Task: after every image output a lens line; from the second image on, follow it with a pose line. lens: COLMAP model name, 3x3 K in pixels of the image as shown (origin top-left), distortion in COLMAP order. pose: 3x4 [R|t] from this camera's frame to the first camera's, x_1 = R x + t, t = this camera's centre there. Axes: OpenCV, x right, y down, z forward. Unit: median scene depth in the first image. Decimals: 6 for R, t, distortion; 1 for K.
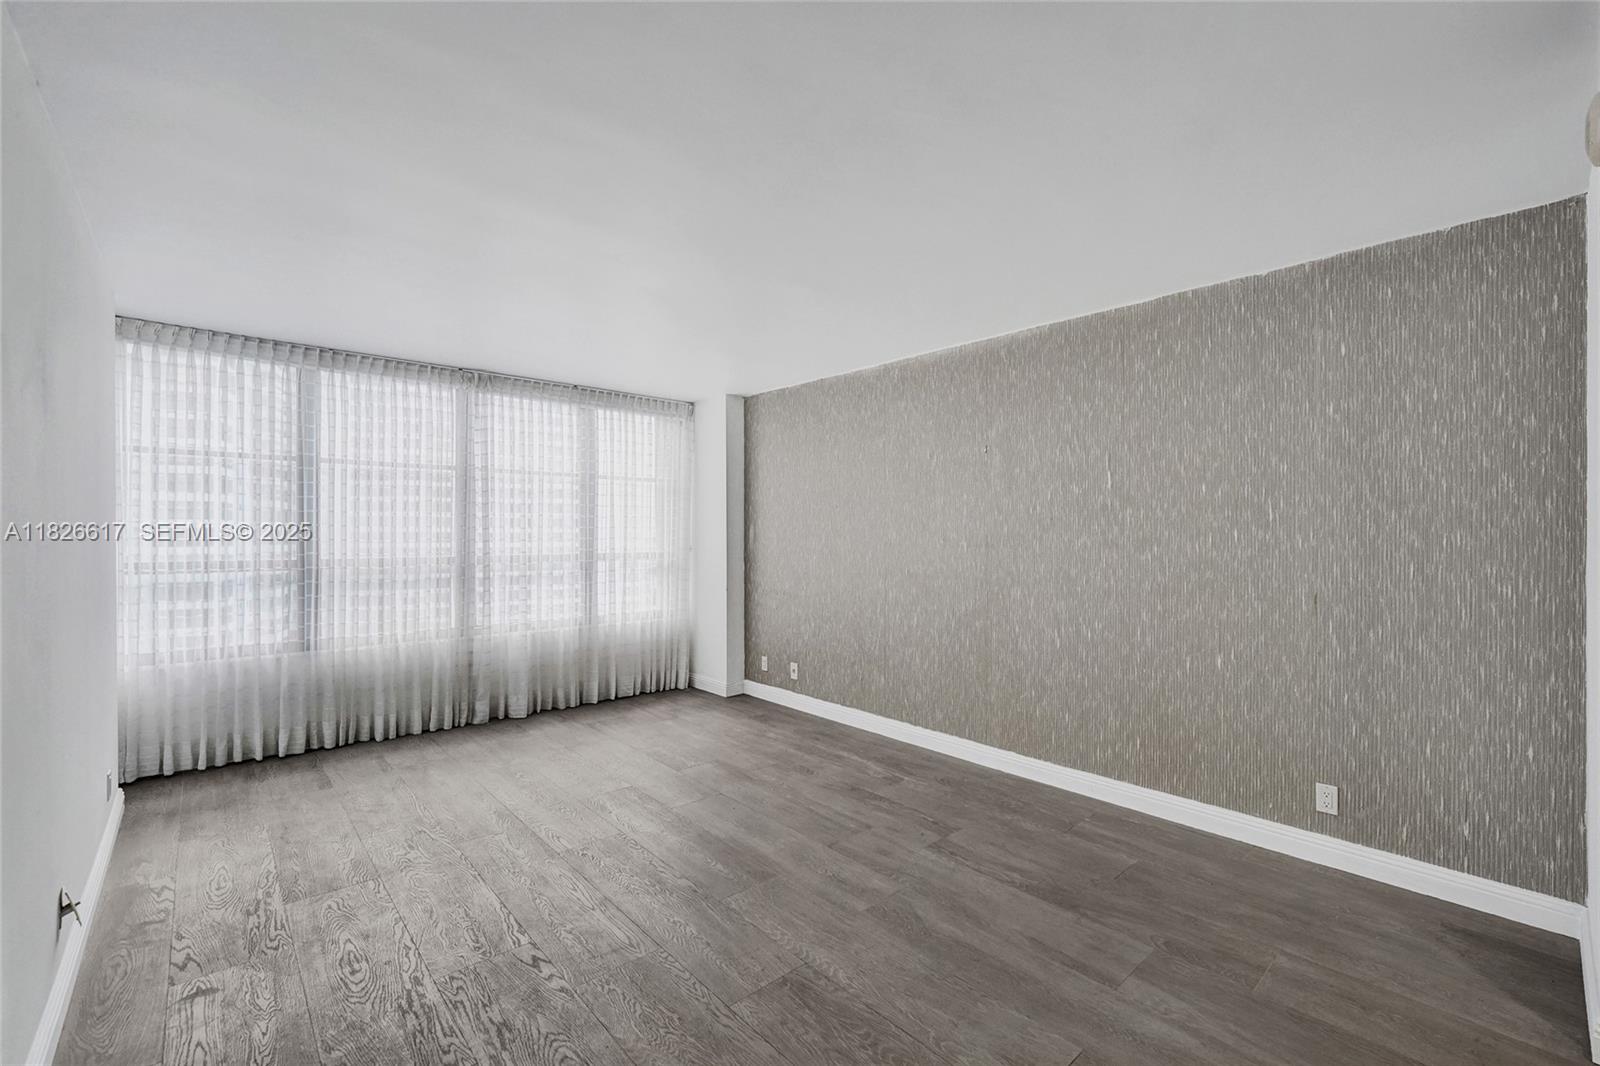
lens RADIAL K [[683.2, 0, 800.0], [0, 683.2, 533.0], [0, 0, 1]] dist [-0.002469, -0.000150]
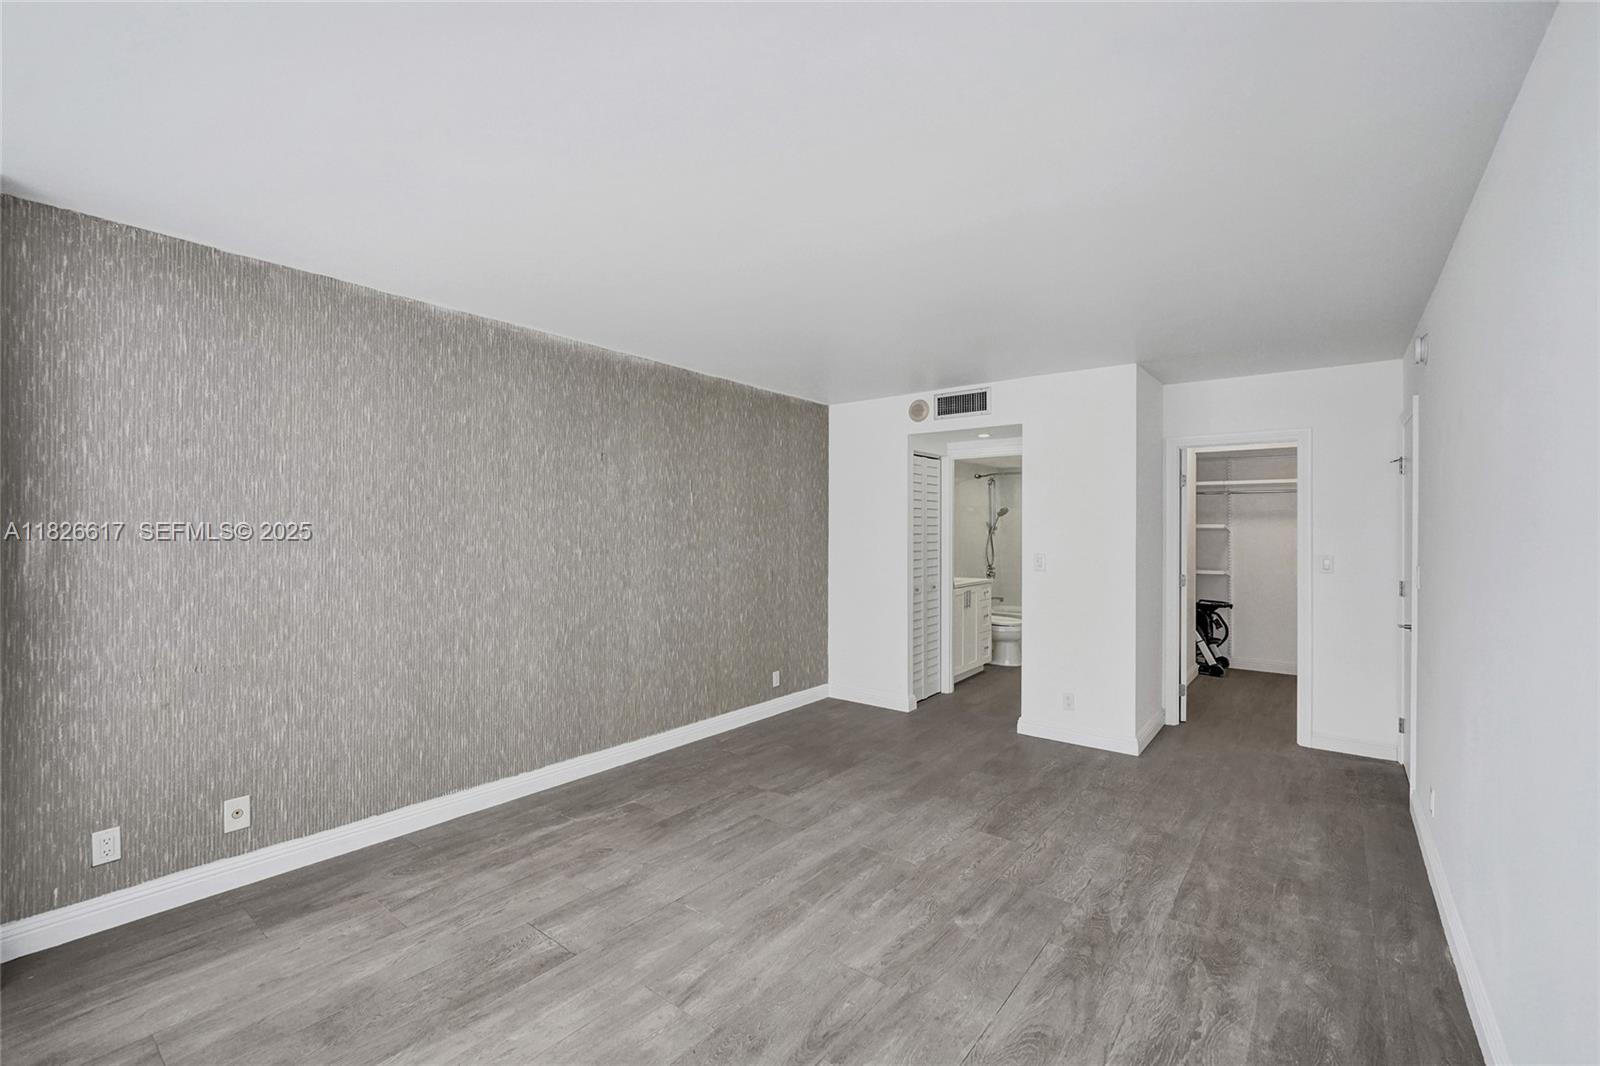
lens RADIAL K [[685.0, 0, 802.7], [0, 685.0, 521.1], [0, 0, 1]] dist [-0.001584, -0.000094]
pose [[-0.184093, 0.009273, 0.982865, -0.838438], [-0.008083, 0.999907, -0.010948, -0.020568], [-0.982876, -0.009960, -0.184001, 0.967447]]
